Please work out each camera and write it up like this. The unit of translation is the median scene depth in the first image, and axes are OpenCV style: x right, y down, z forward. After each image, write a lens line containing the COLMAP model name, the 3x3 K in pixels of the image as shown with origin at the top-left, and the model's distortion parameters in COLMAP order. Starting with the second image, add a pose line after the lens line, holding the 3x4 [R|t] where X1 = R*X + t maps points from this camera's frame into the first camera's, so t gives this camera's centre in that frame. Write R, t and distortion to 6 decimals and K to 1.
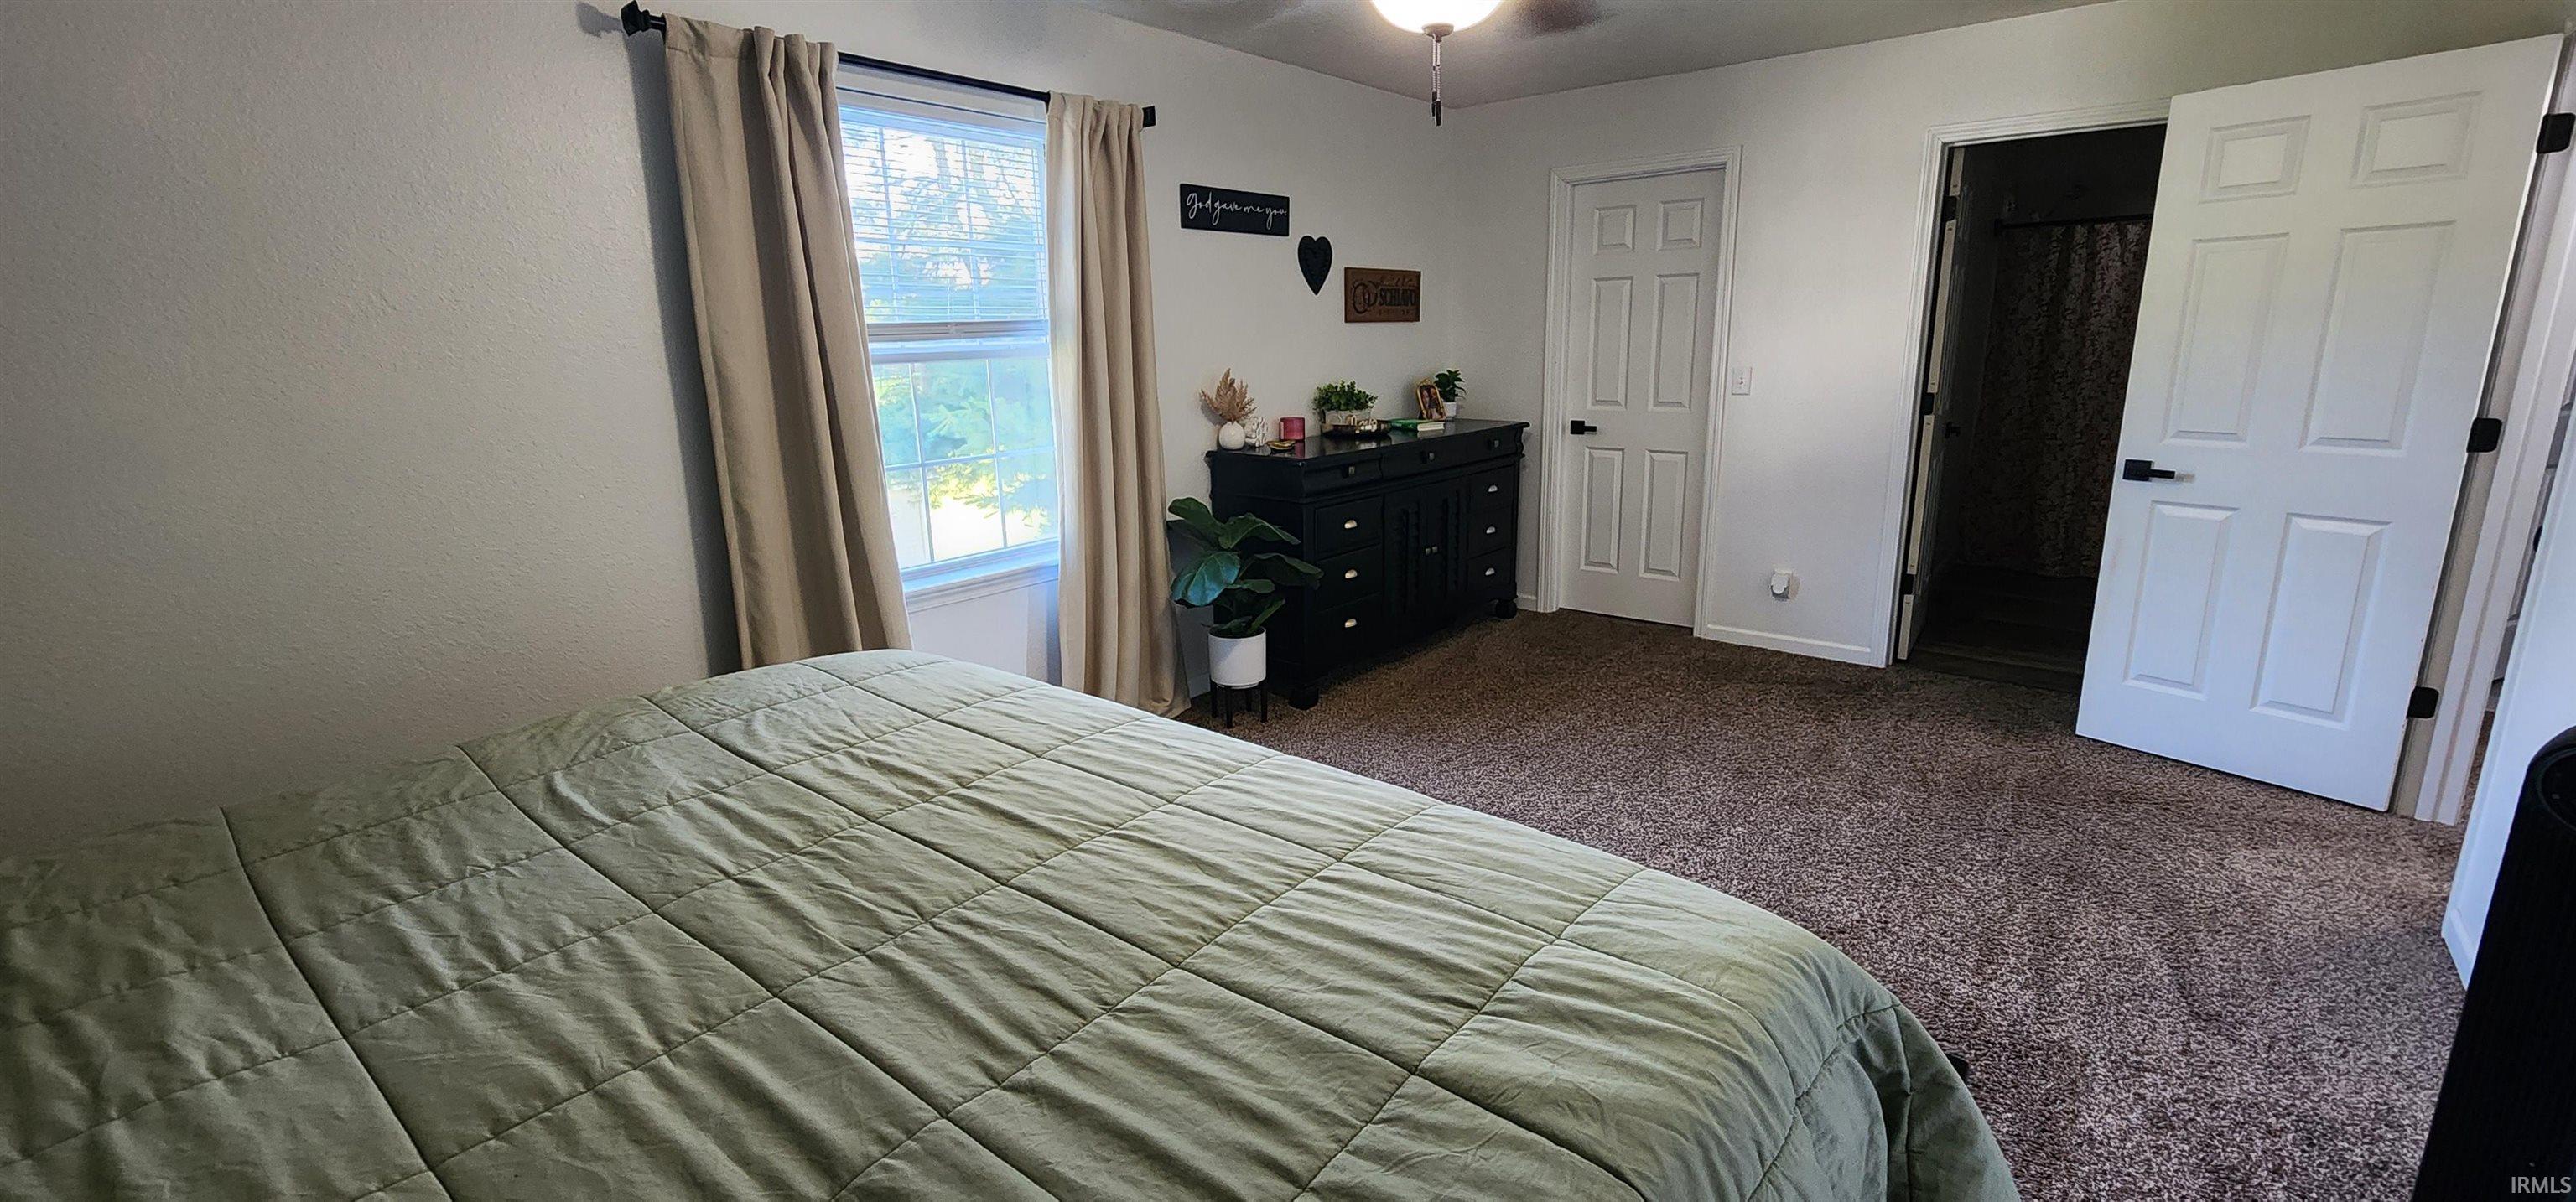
lens RADIAL K [[1062.9, 0, 1286.1], [0, 1062.9, 600.1], [0, 0, 1]] dist [-0.000935, -0.000076]
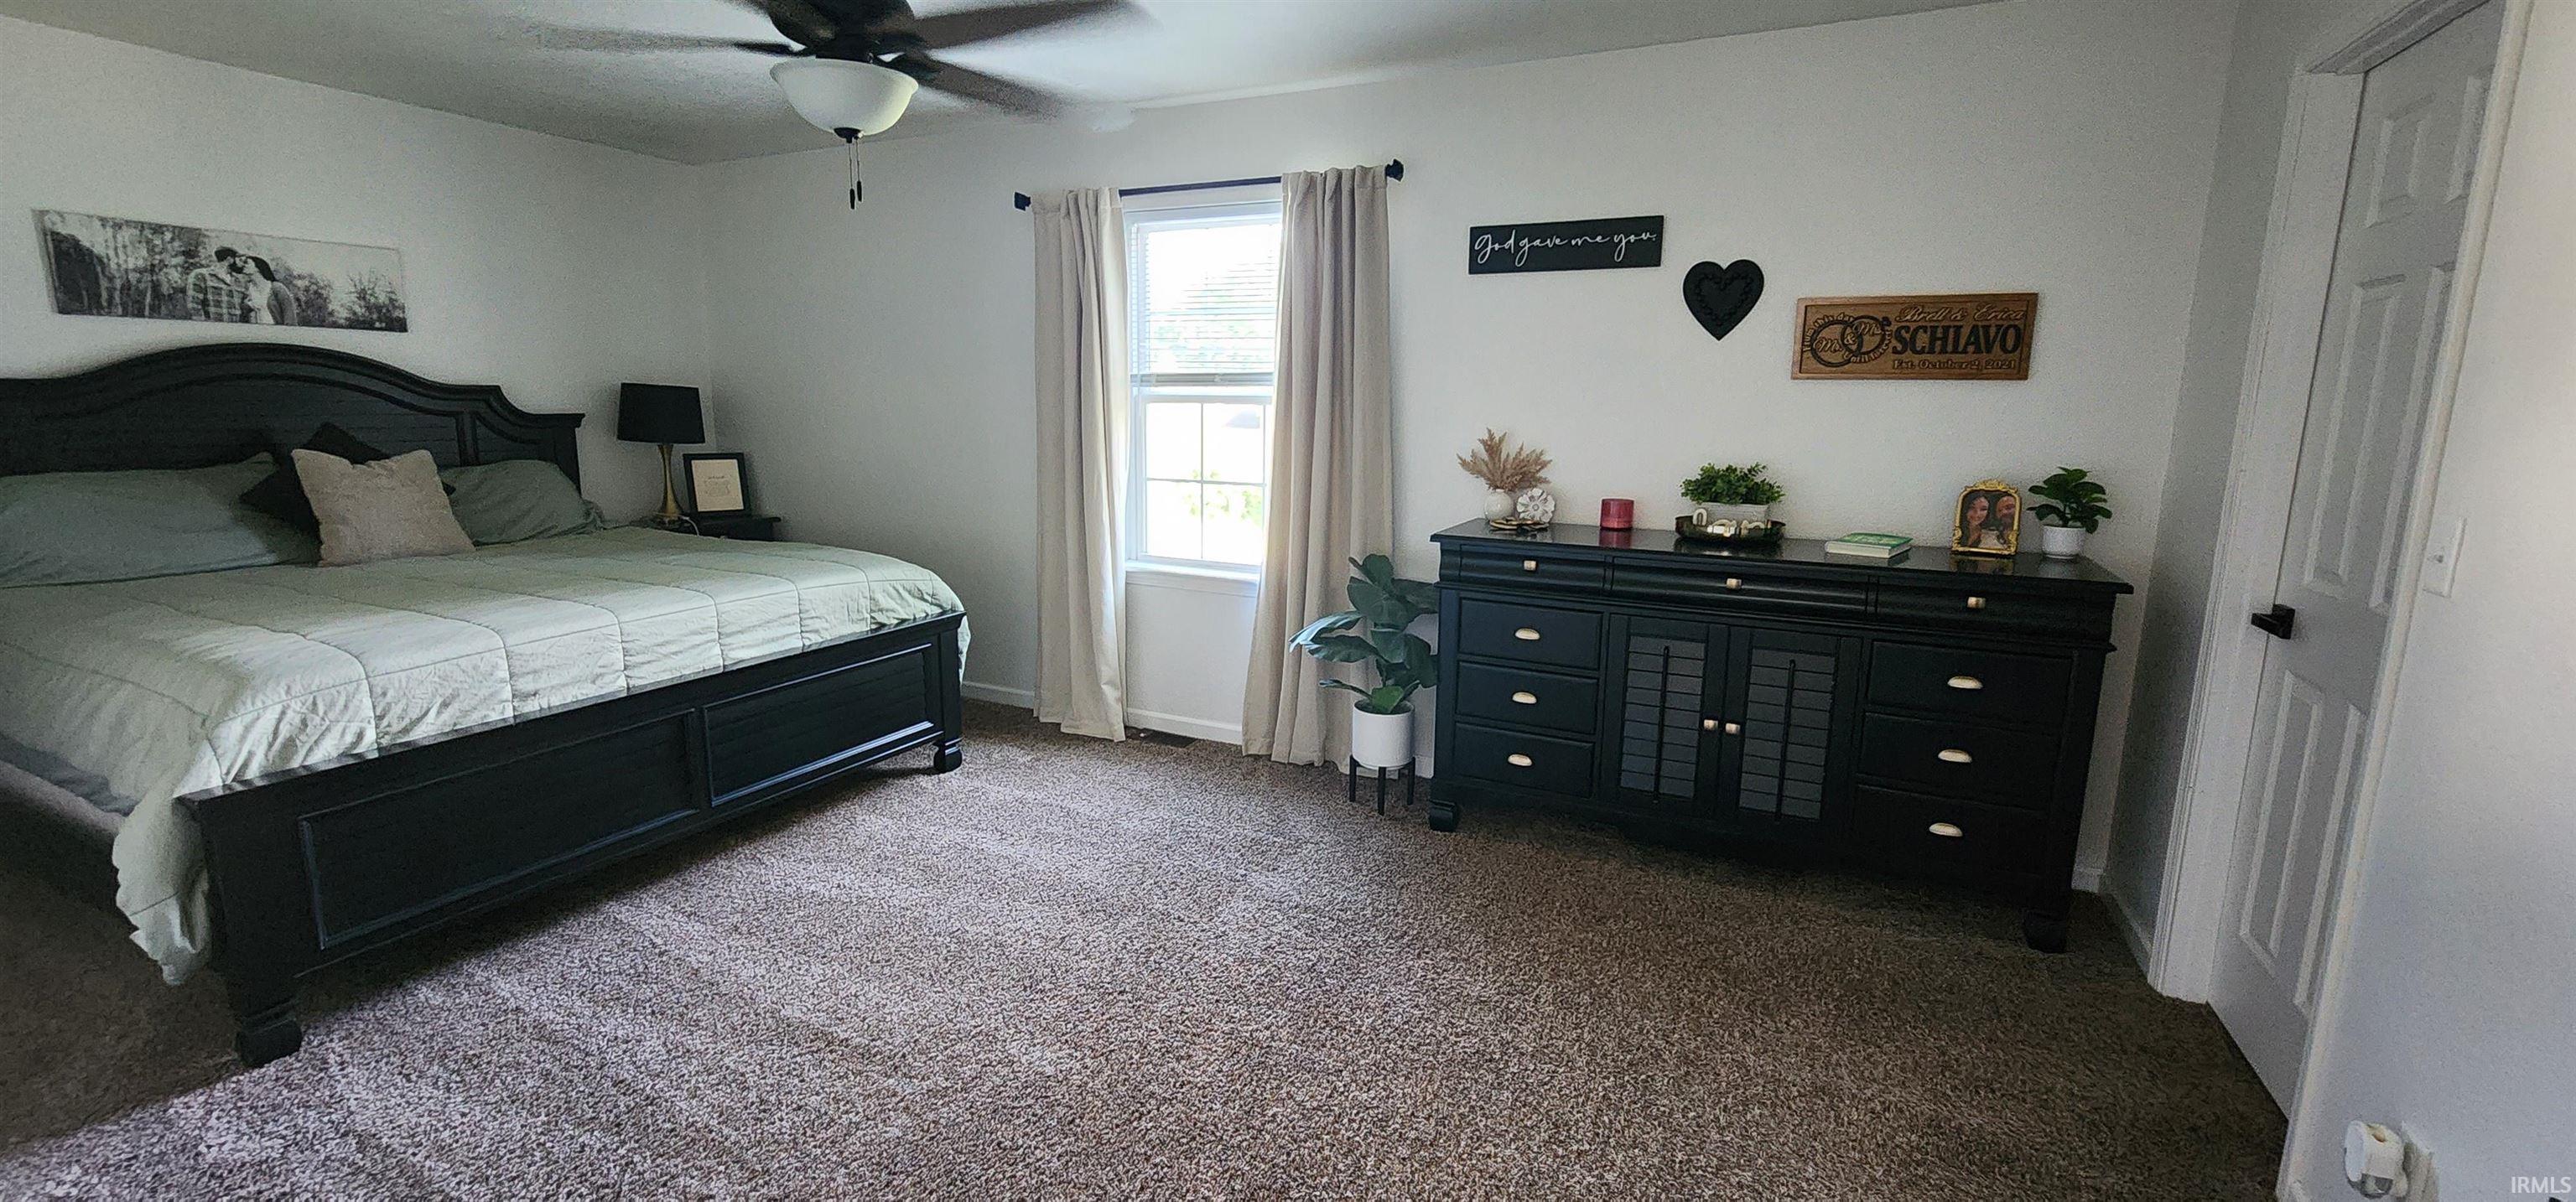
lens RADIAL K [[1062.9, 0, 1286.5], [0, 1062.9, 587.7], [0, 0, 1]] dist [-0.000935, -0.000076]
pose [[0.233641, 0.192432, -0.953091, 0.728267], [-0.255274, 0.957975, 0.130840, -0.156048], [0.938215, 0.212730, 0.272945, 0.602831]]
